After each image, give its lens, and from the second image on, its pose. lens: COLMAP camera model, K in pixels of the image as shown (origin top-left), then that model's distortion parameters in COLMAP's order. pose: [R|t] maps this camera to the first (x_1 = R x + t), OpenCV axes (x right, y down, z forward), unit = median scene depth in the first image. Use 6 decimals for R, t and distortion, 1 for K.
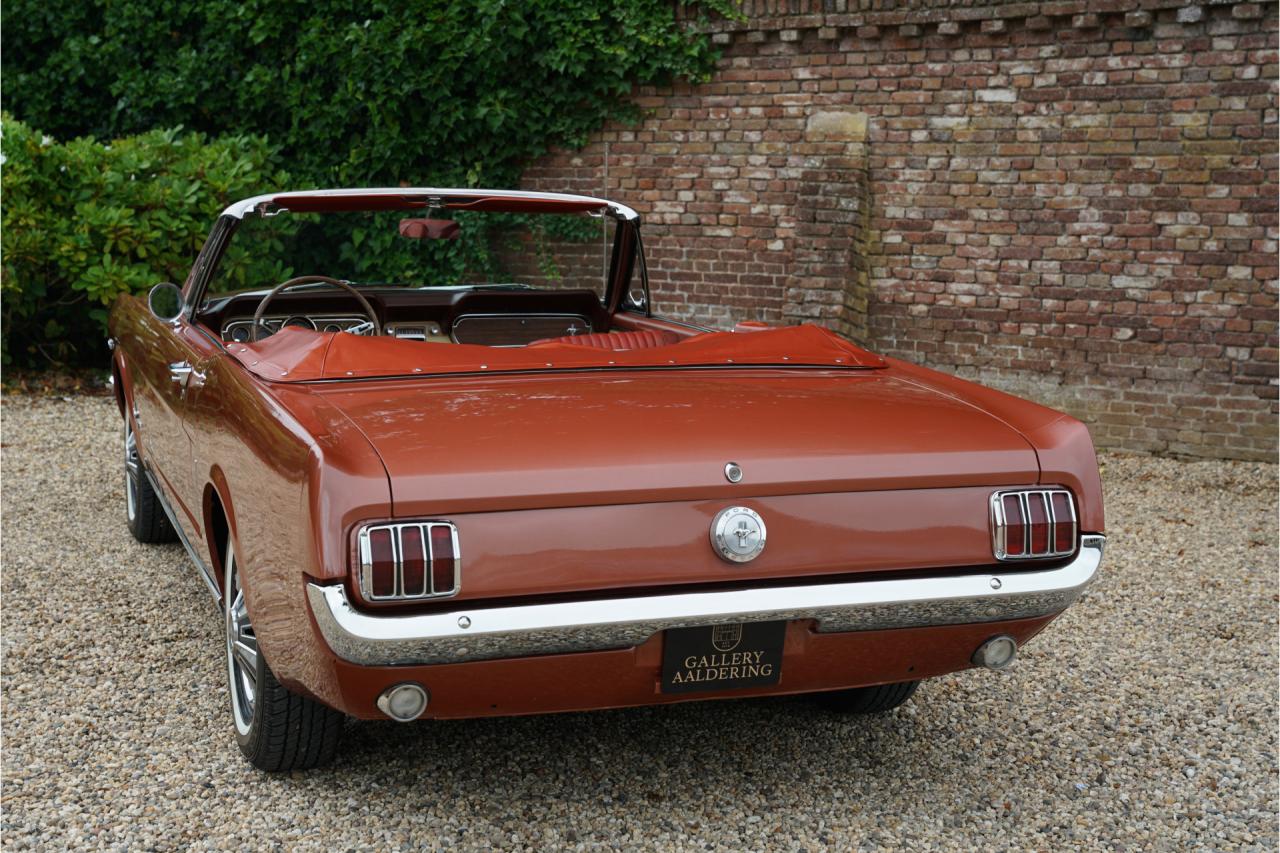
lens RADIAL K [[1838.2, 0, 648.9], [0, 1838.2, 431.6], [0, 0, 1]] dist [0.057301, 0.496774]
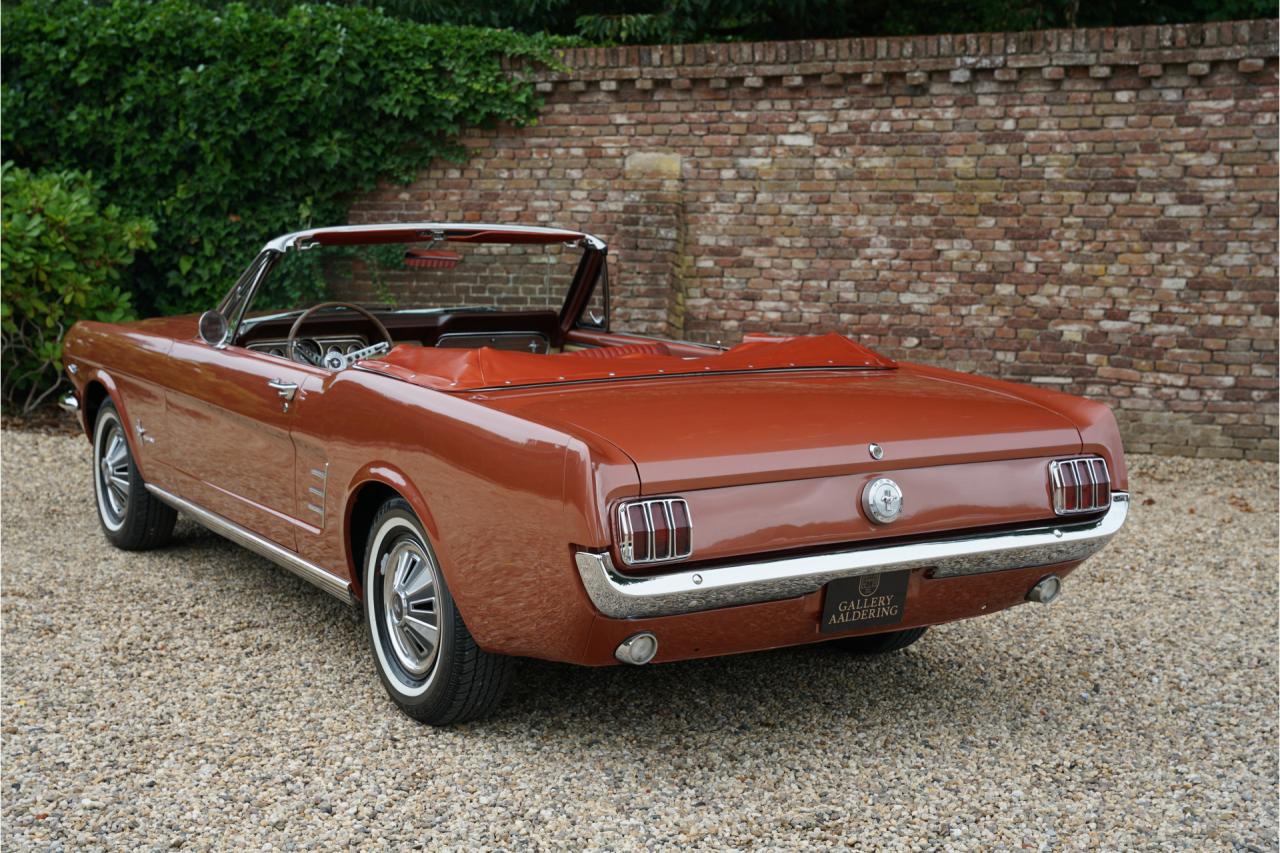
lens RADIAL K [[1725.8, 0, 644.0], [0, 1725.8, 430.0], [0, 0, 1]] dist [0.025322, 0.440846]
pose [[0.978286, -0.031078, 0.204917, -0.130634], [0.032866, 0.999446, -0.005331, 0.003315], [-0.204638, 0.011950, 0.978765, -0.042108]]
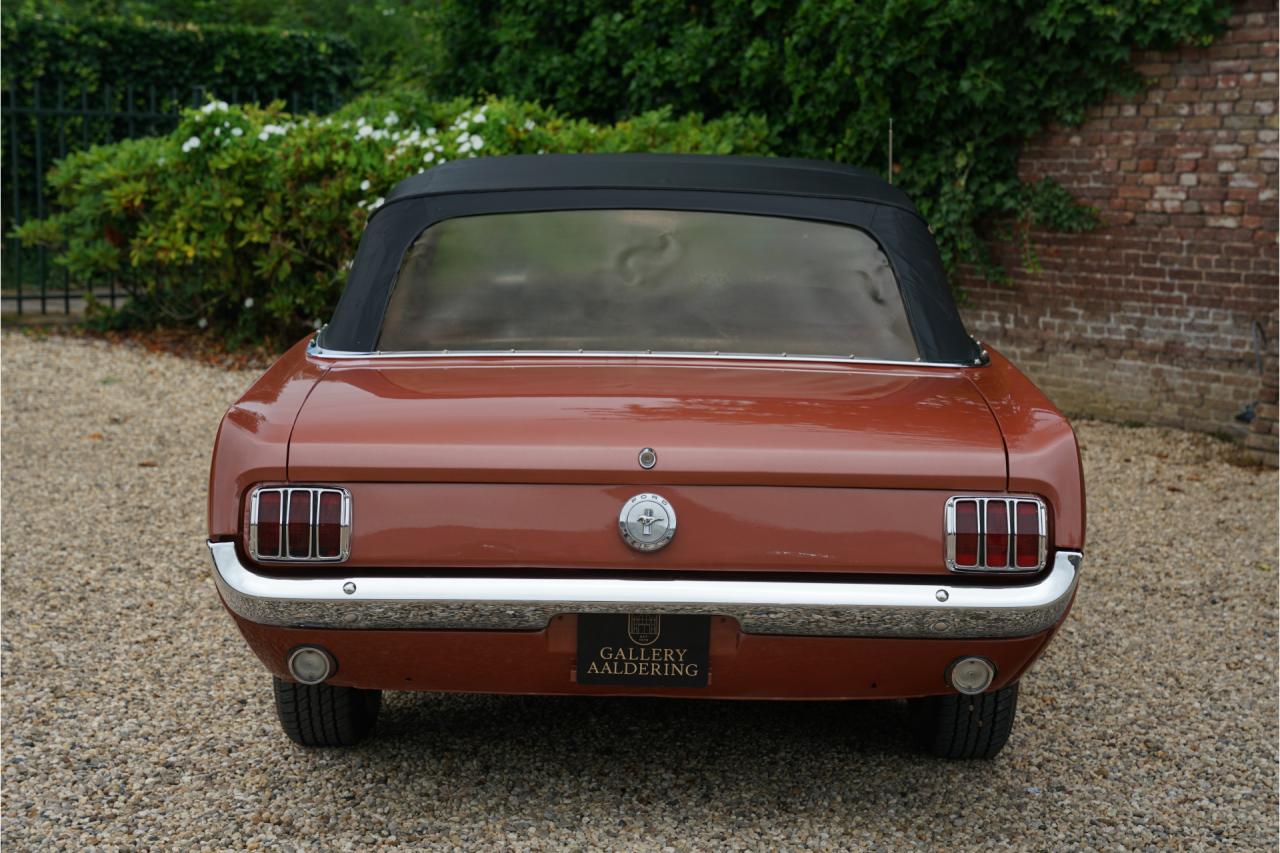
lens RADIAL K [[2155.3, 0, 708.5], [0, 2155.3, 452.5], [0, 0, 1]] dist [0.065453, 0.963981]
pose [[0.939502, 0.047995, -0.339165, 0.173204], [-0.049447, 0.998767, 0.004363, 0.004855], [0.338956, 0.012672, 0.940717, -0.020206]]
